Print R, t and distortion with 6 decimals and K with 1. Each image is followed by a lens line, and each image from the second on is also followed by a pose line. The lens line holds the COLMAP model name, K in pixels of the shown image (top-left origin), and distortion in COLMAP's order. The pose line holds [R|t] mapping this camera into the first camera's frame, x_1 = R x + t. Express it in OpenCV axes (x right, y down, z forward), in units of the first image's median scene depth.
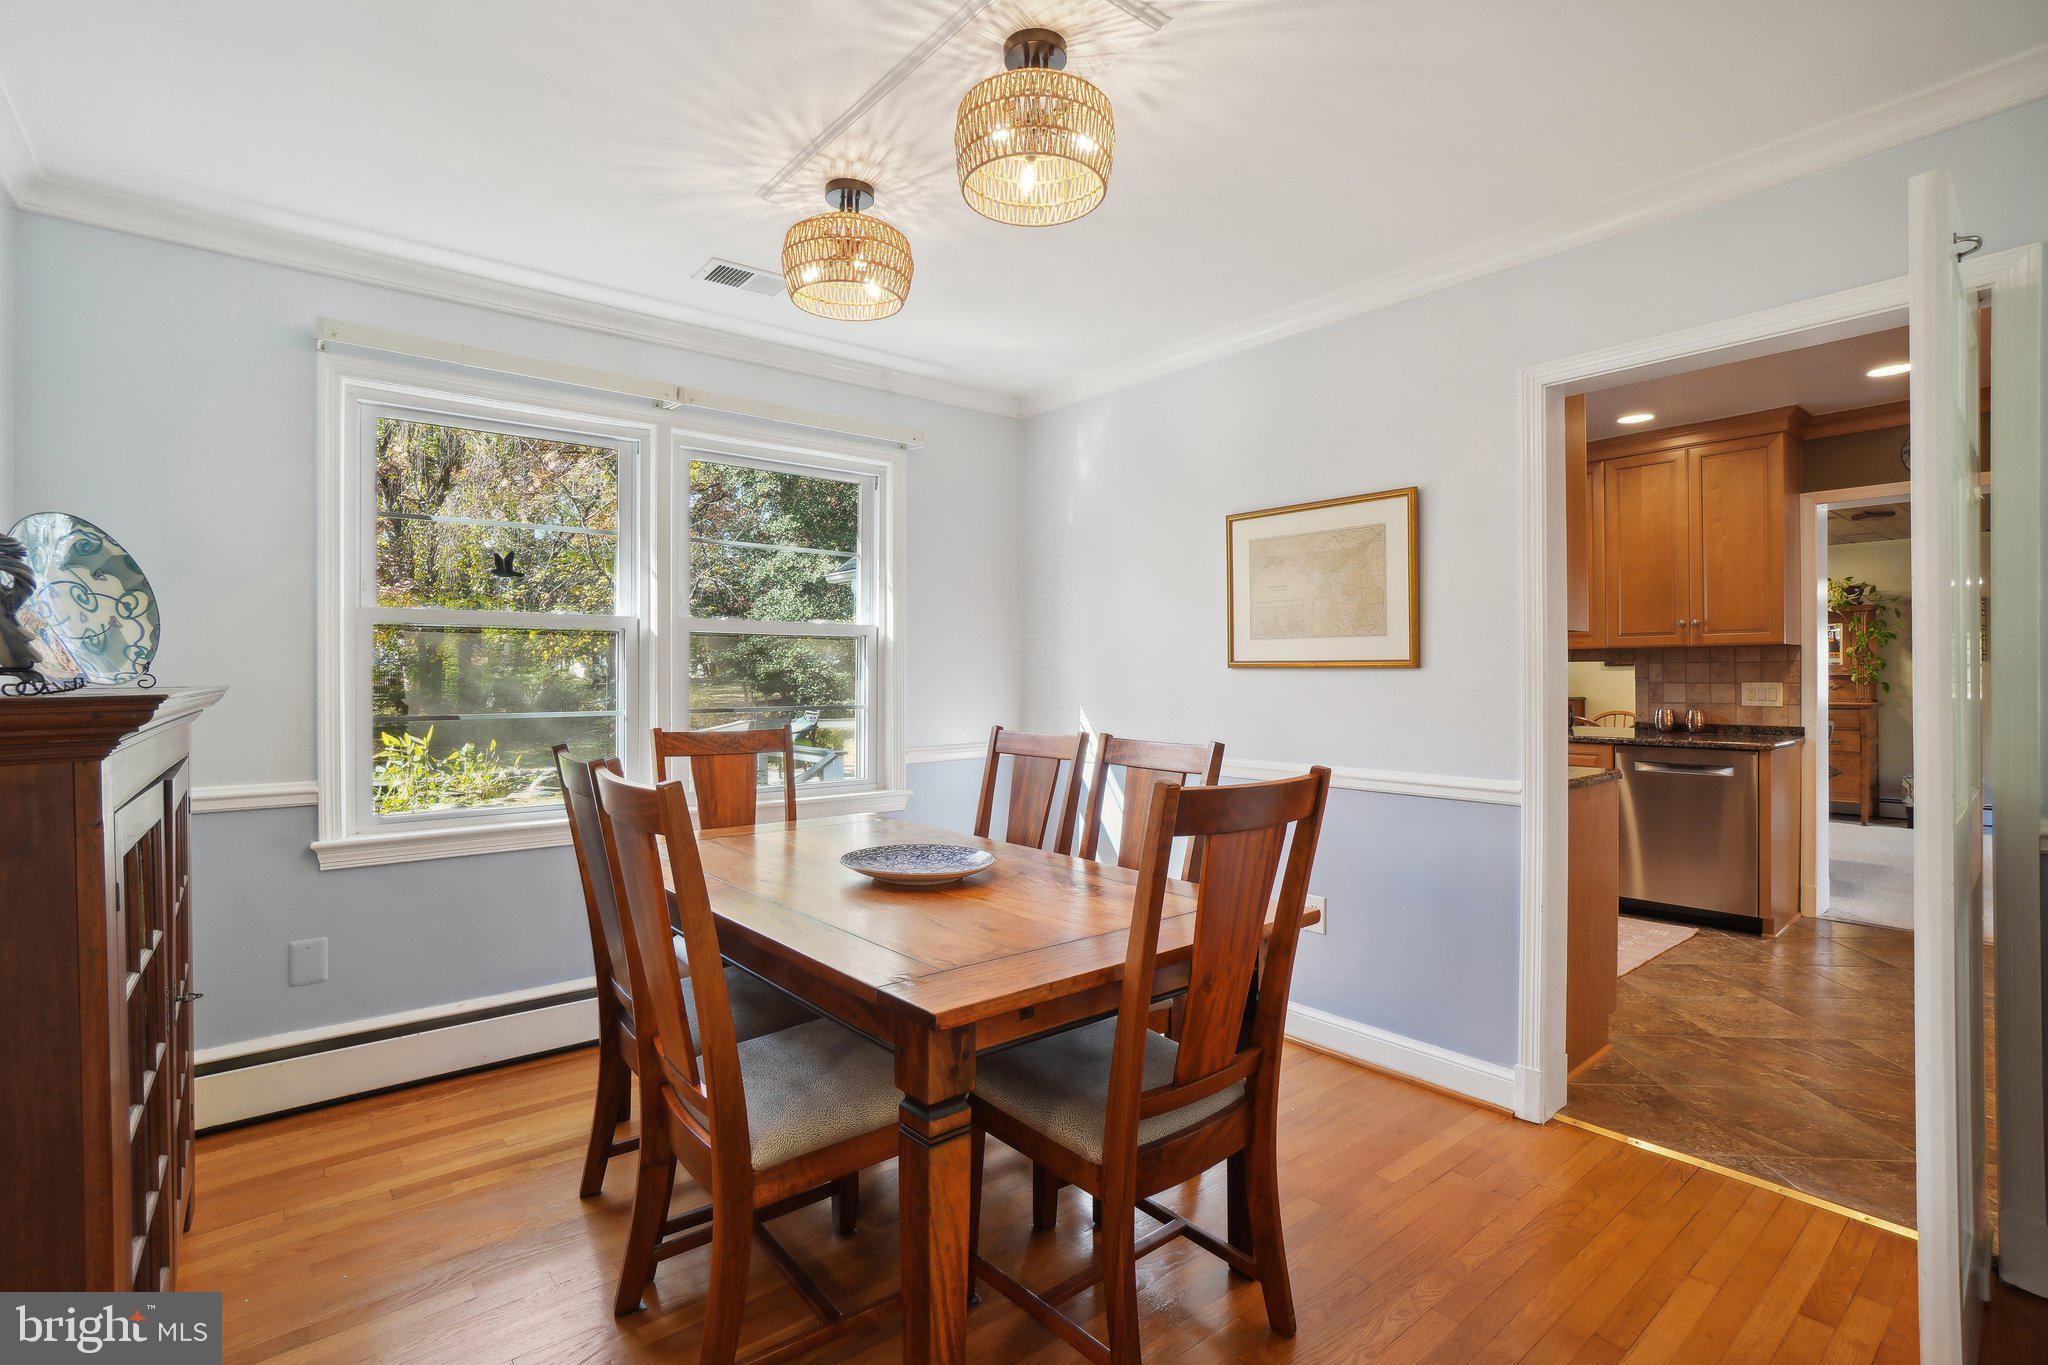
lens RADIAL K [[967.7, 0, 963.9], [0, 967.7, 687.5], [0, 0, 1]] dist [-0.030150, 0.001735]
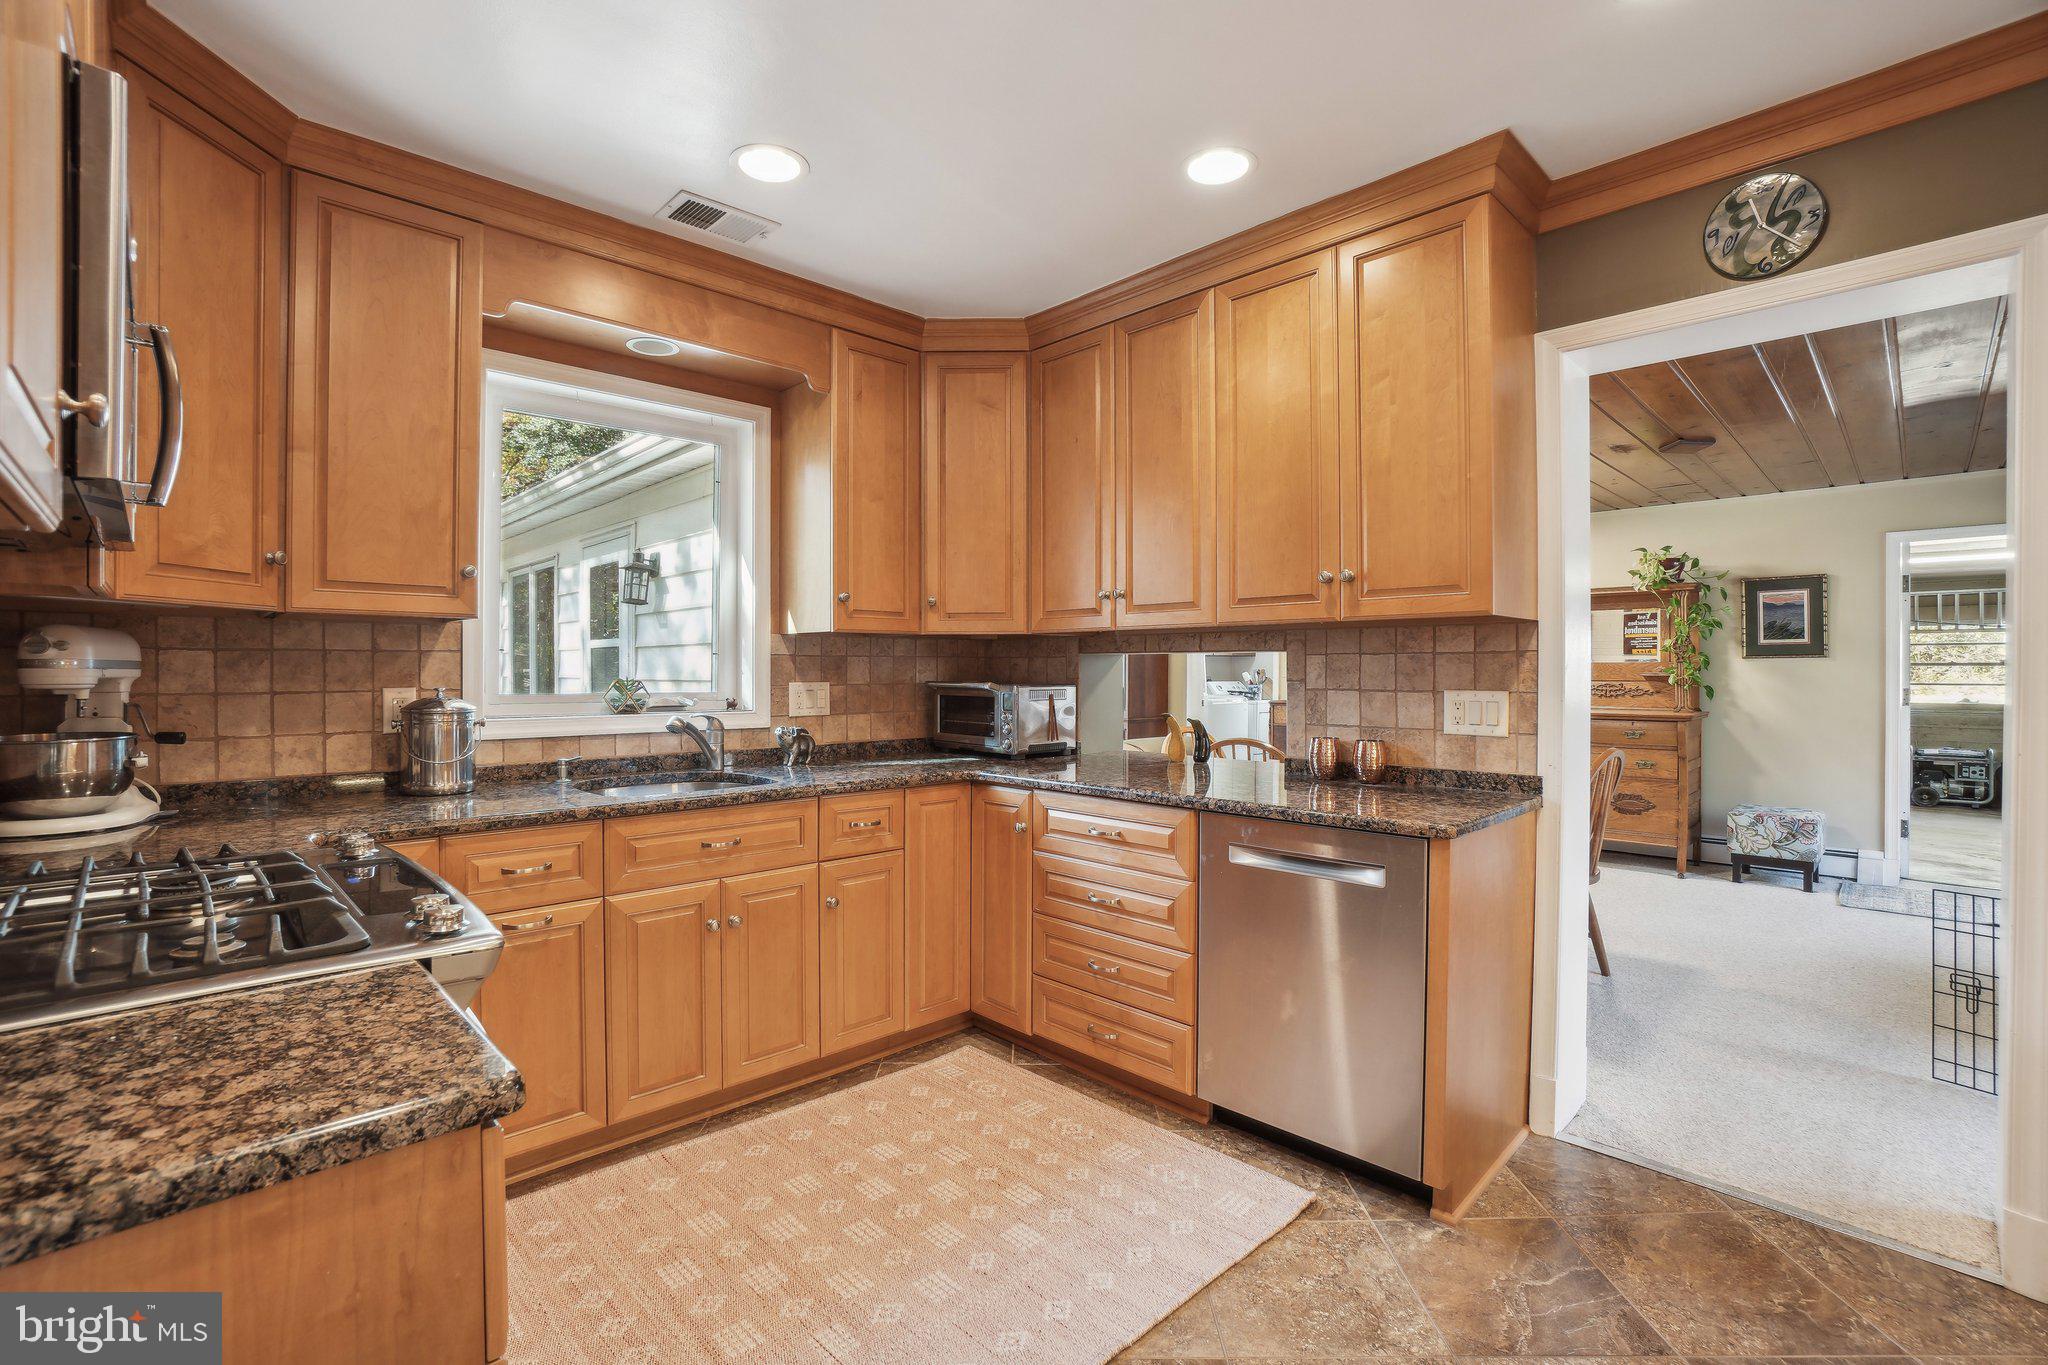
lens RADIAL K [[922.8, 0, 1026.0], [0, 922.8, 677.5], [0, 0, 1]] dist [-0.046096, 0.003988]
pose [[0.994109, 0.008542, 0.108049, 0.523960], [-0.008534, 0.999963, -0.000536, -0.010552], [-0.108050, -0.000390, 0.994145, 0.503048]]
